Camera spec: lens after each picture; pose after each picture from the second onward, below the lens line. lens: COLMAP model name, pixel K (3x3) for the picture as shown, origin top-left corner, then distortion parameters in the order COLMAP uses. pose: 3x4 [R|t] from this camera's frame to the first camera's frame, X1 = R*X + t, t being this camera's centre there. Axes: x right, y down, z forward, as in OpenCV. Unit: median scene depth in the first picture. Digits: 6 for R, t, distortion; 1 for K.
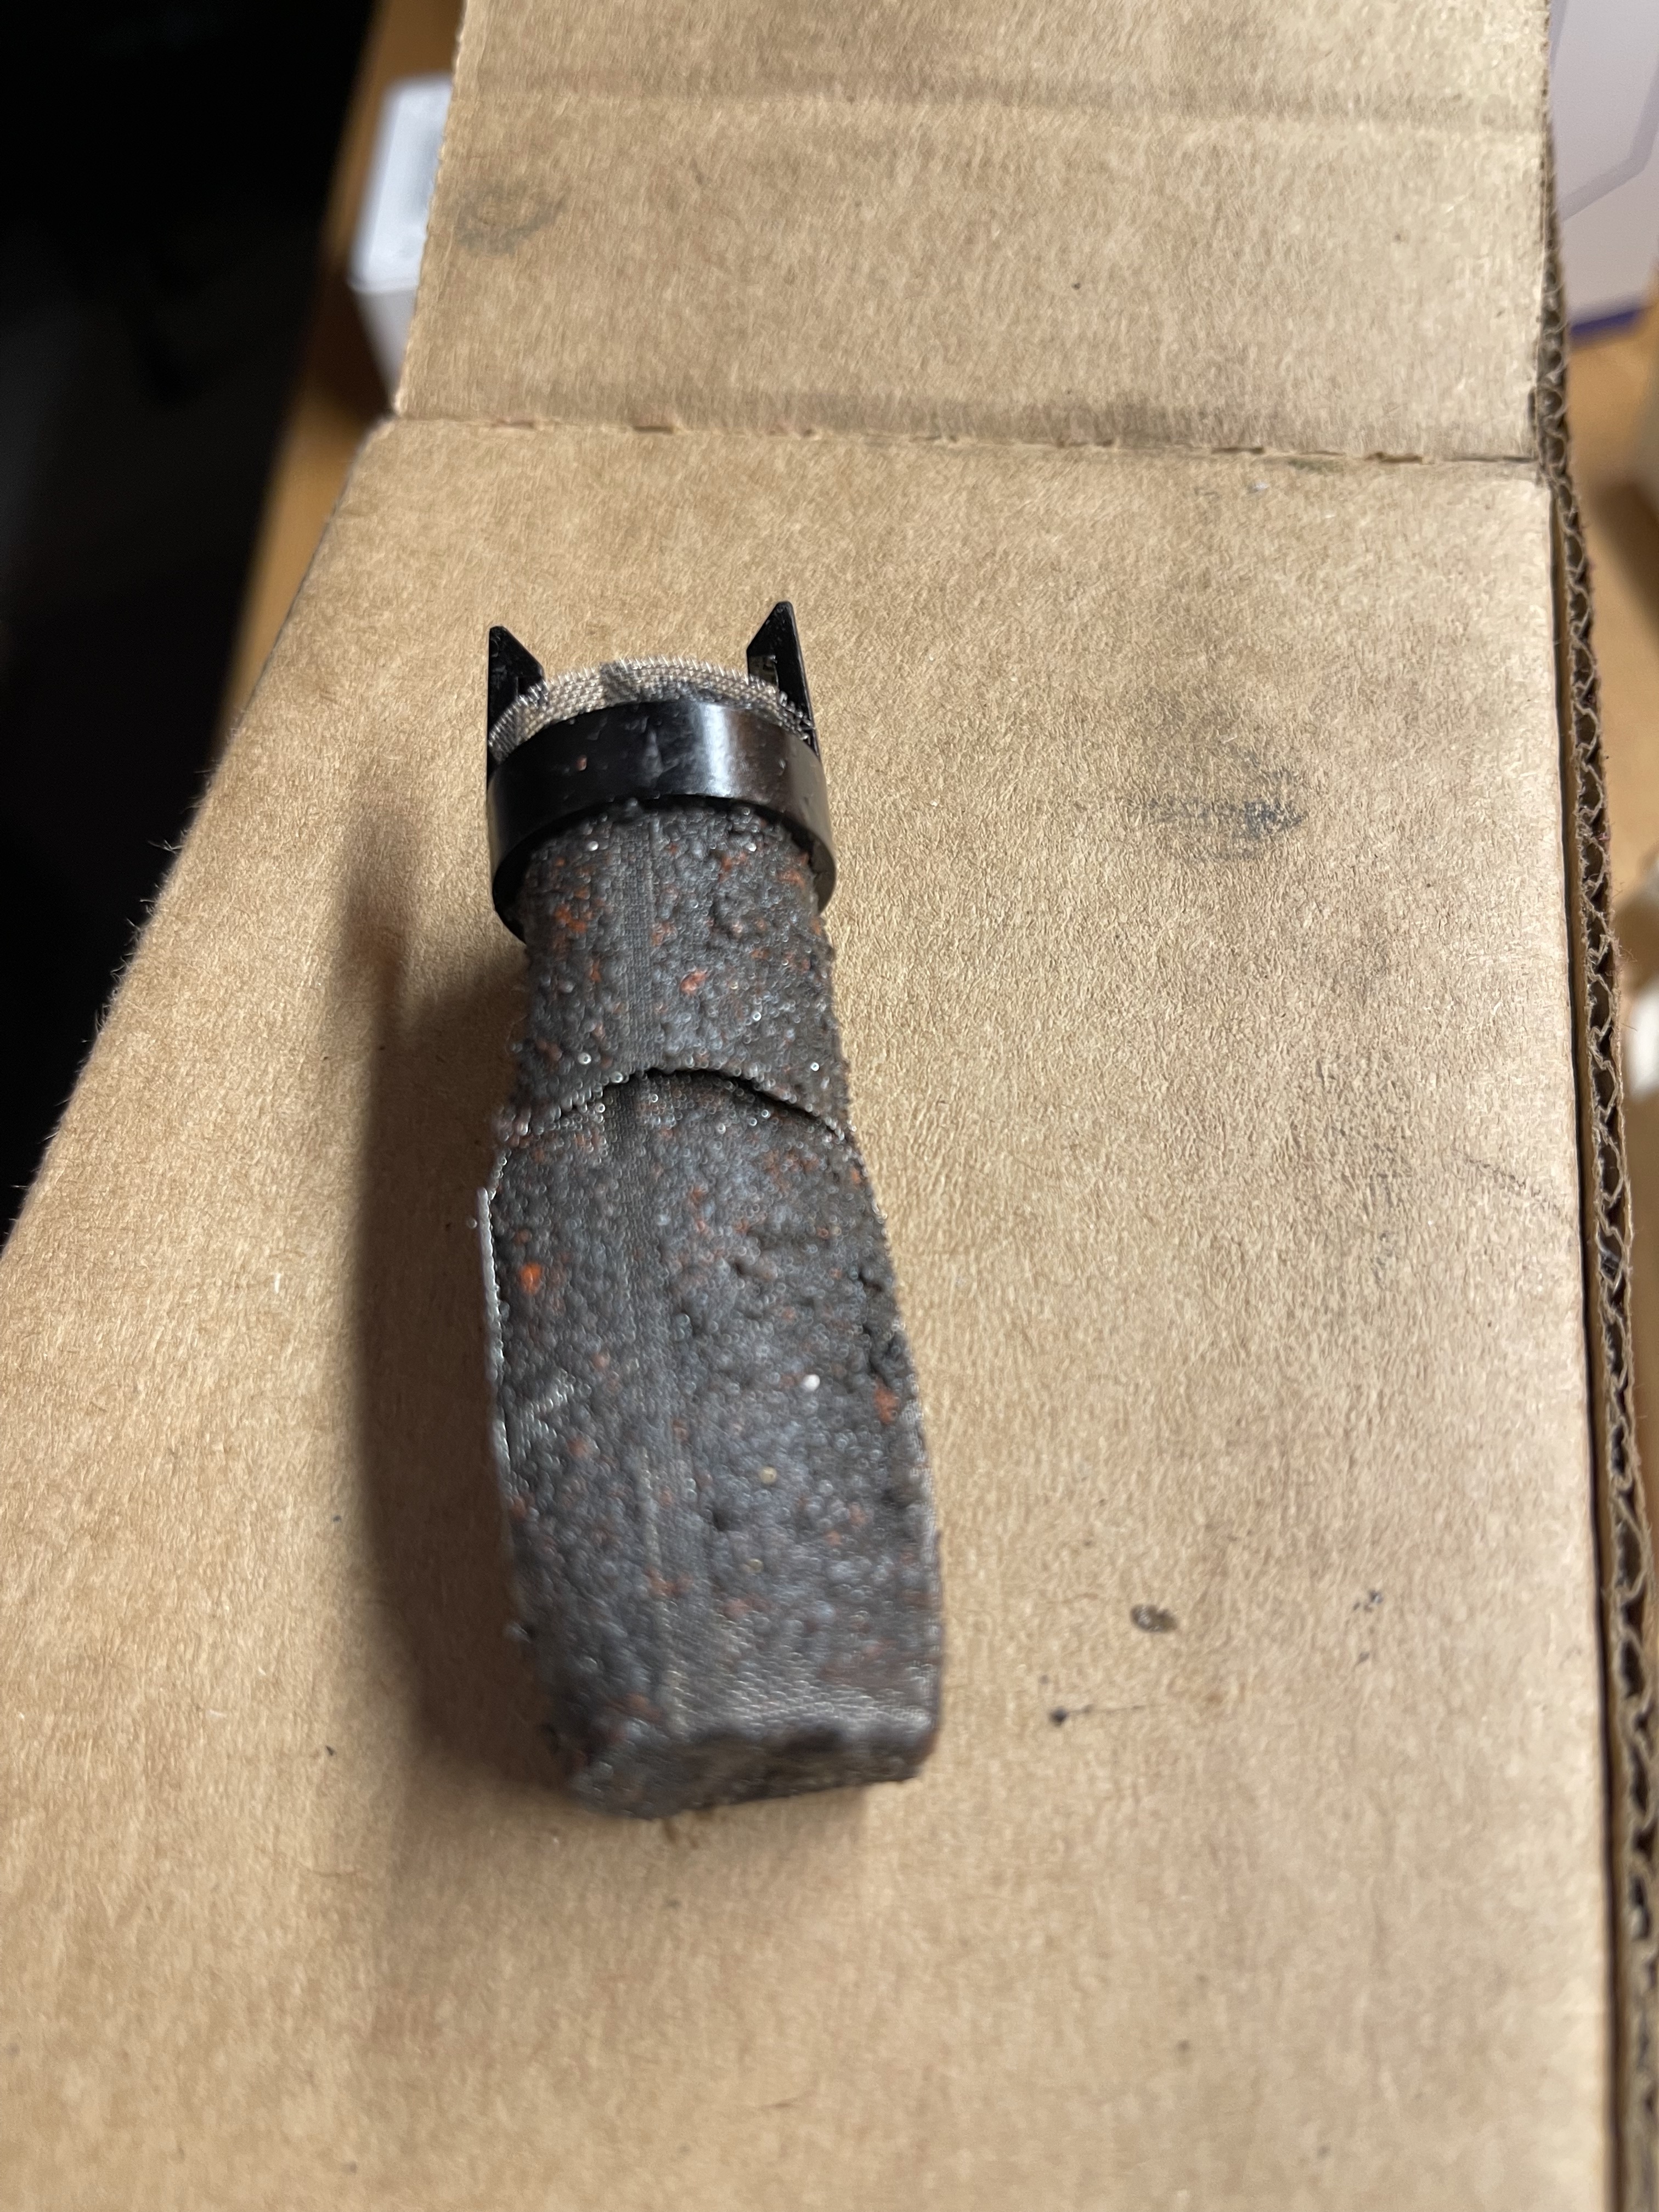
lens RADIAL K [[1785.6, 0, 829.5], [0, 1785.6, 1106.0], [0, 0, 1]] dist [-0.028103, 0.003675]
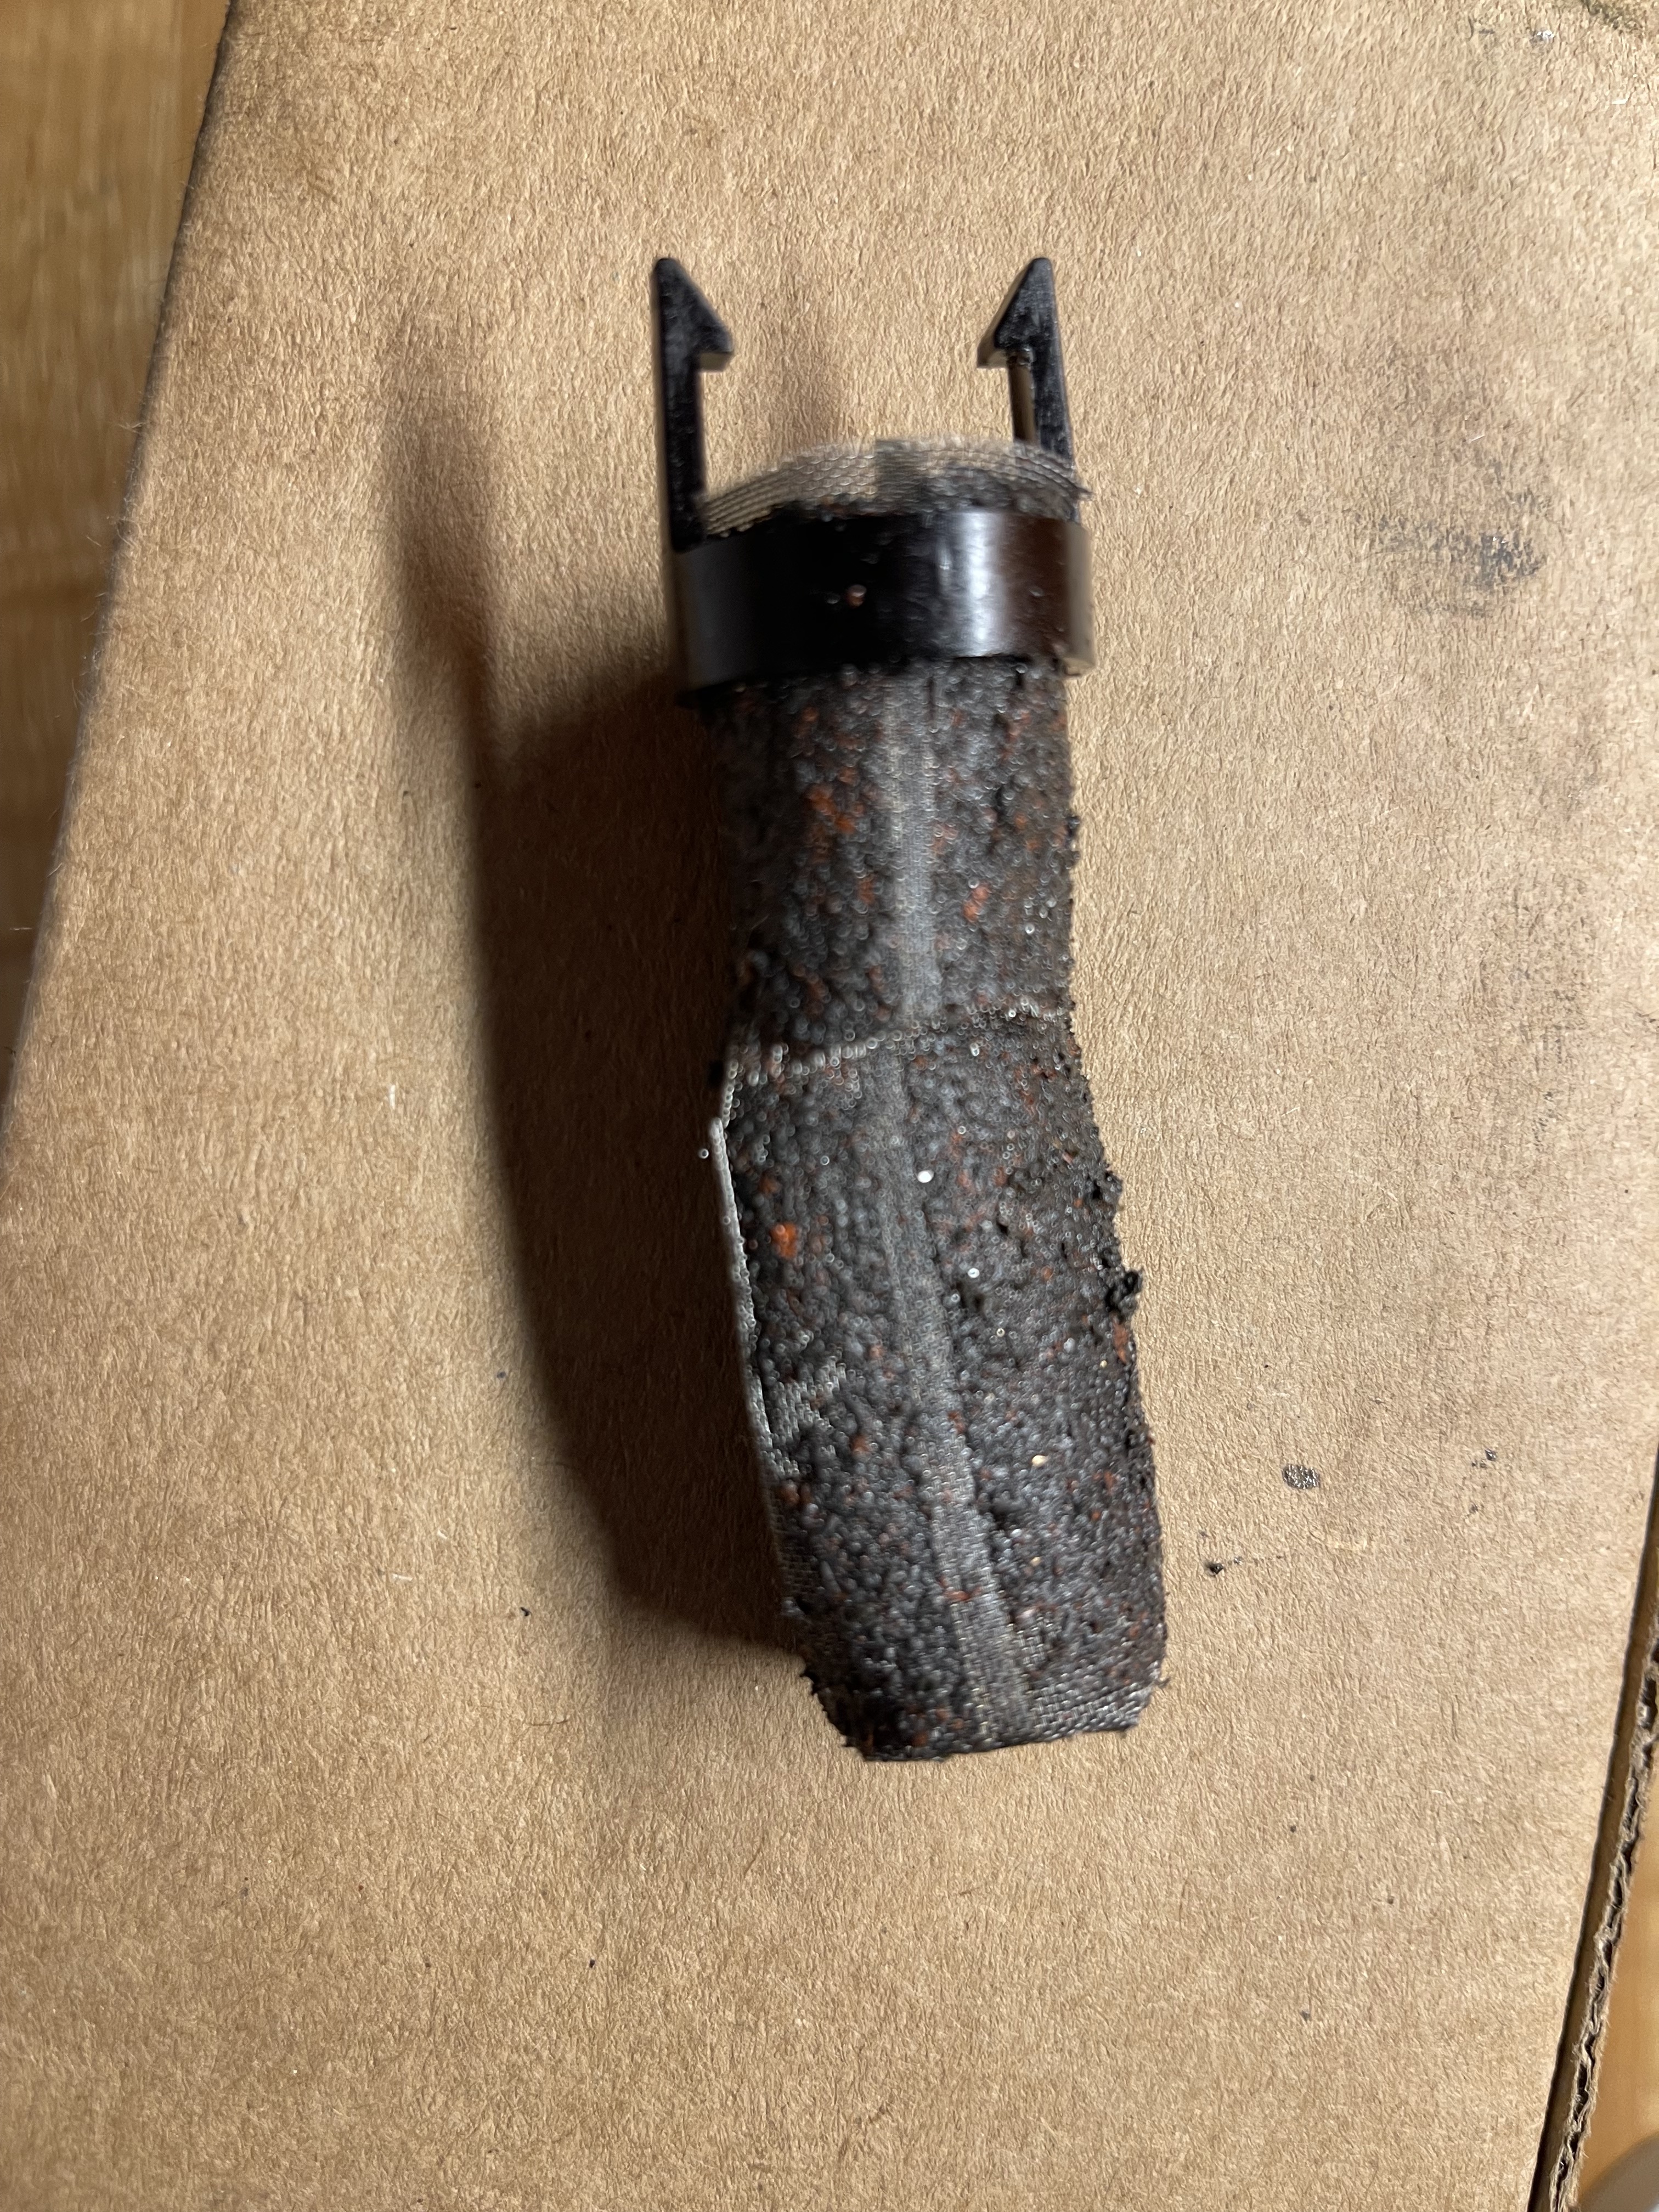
lens RADIAL K [[1785.6, 0, 829.5], [0, 1785.6, 1106.0], [0, 0, 1]] dist [-0.028103, 0.003675]
pose [[0.974792, 0.008316, 0.222960, -0.298964], [-0.117643, 0.868262, 0.481956, -0.346857], [-0.189580, -0.496036, 0.847353, 0.218958]]
